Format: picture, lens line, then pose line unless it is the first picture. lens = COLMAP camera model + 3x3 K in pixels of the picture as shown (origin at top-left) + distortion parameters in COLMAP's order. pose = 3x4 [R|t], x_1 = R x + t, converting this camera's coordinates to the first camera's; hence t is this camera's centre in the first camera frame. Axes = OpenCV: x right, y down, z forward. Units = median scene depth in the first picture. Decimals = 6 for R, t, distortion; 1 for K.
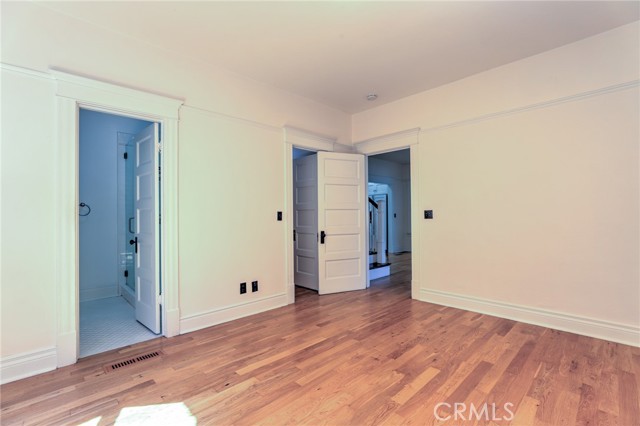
lens RADIAL K [[295.3, 0, 320.0], [0, 295.3, 213.0], [0, 0, 1]] dist [-0.004306, -0.000272]
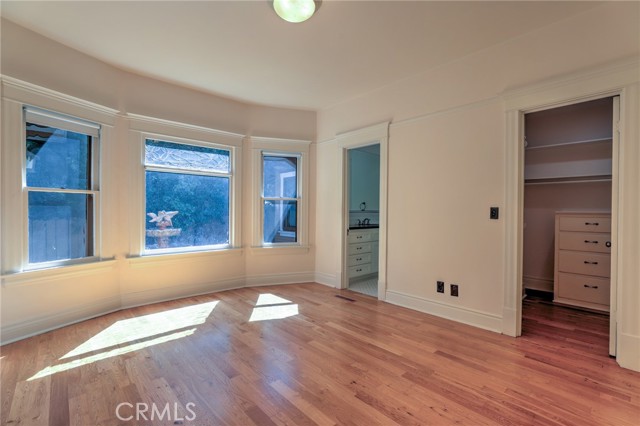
lens RADIAL K [[295.3, 0, 320.0], [0, 295.3, 213.0], [0, 0, 1]] dist [-0.004306, -0.000272]
pose [[-0.043268, 0.010935, -0.999004, 0.842328], [-0.002421, 0.999936, 0.011050, 0.005914], [0.999061, 0.002896, -0.043239, 0.772153]]
